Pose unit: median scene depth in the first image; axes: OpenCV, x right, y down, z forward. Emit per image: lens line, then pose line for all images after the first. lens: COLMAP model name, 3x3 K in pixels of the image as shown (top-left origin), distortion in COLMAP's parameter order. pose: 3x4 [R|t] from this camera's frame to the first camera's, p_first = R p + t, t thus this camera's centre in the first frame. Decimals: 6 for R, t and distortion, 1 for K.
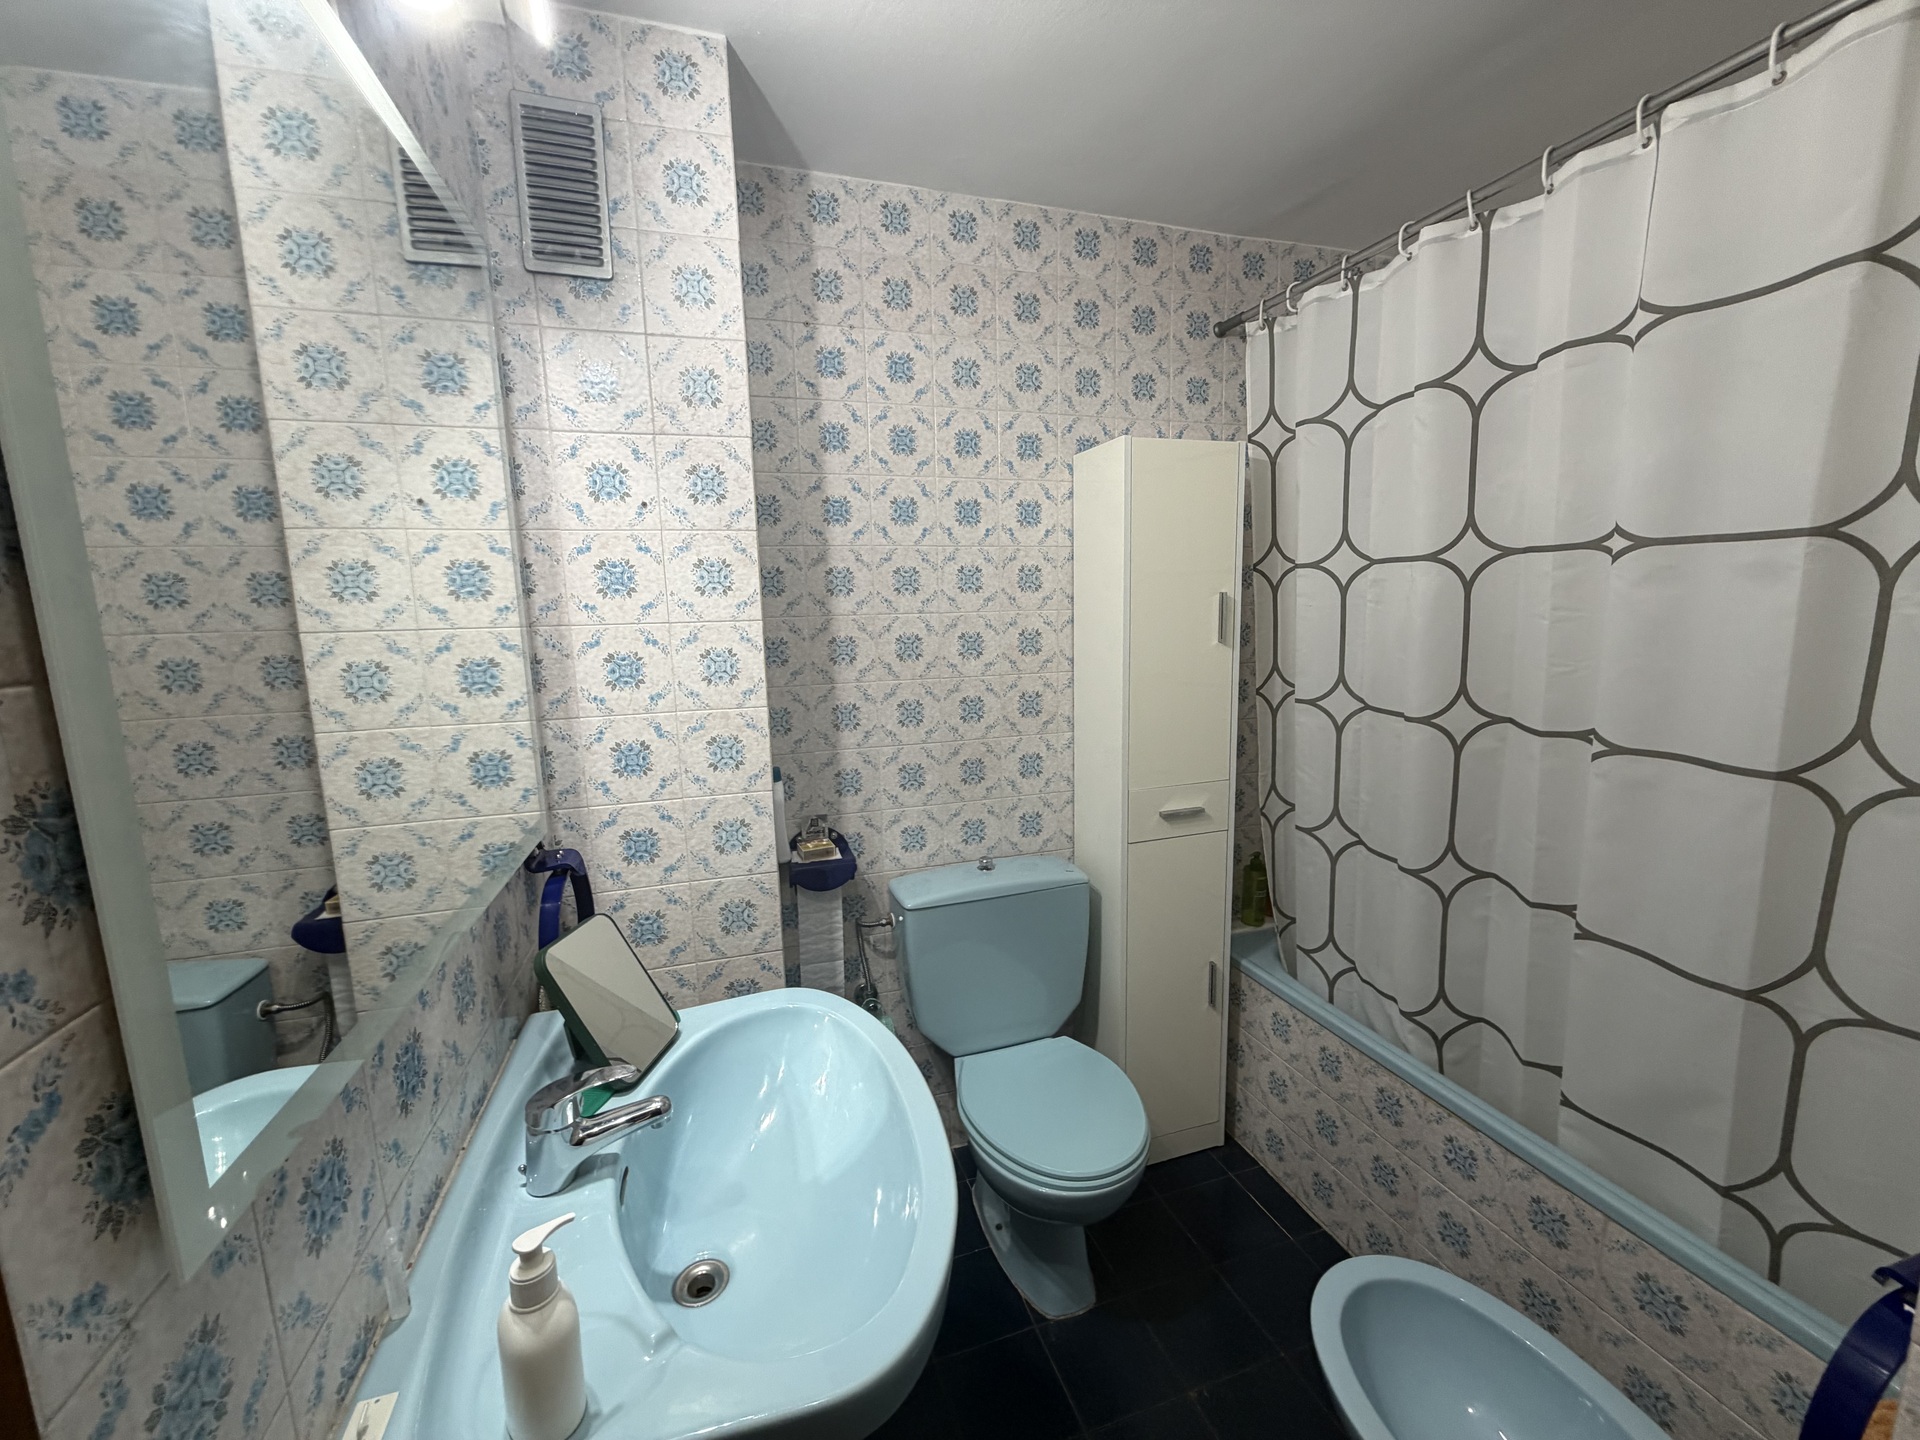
lens RADIAL K [[767.0, 0, 959.5], [0, 767.0, 721.2], [0, 0, 1]] dist [0.000805, -0.000080]
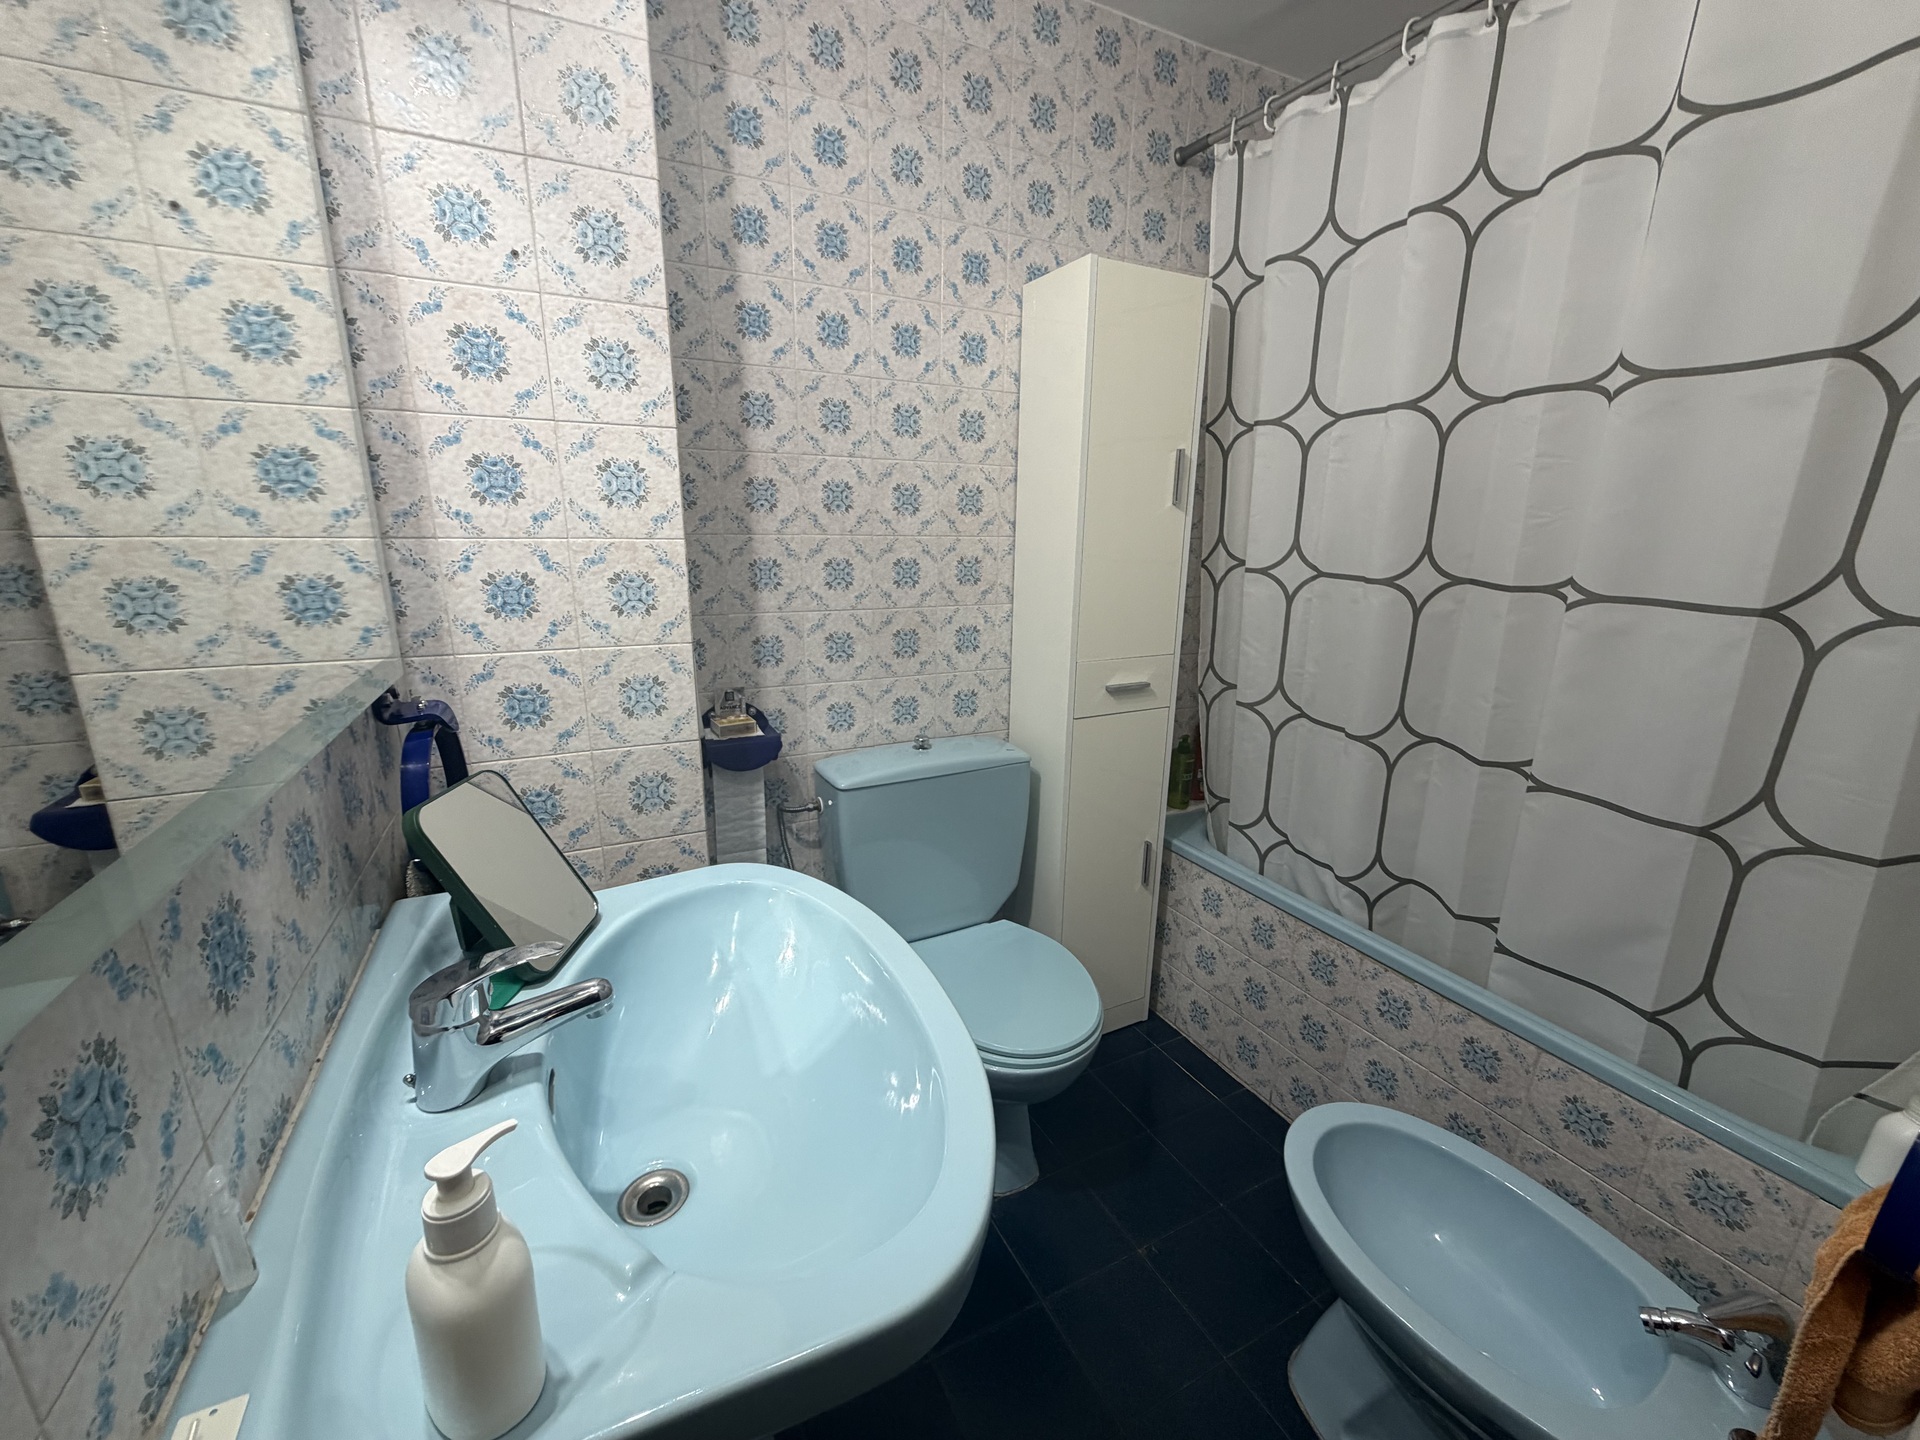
lens RADIAL K [[767.0, 0, 961.1], [0, 767.0, 719.7], [0, 0, 1]] dist [0.000805, -0.000080]
pose [[0.986582, -0.003731, 0.163225, -0.096617], [-0.012702, 0.994954, 0.099520, 0.092459], [-0.162772, -0.100258, 0.981557, 0.129132]]
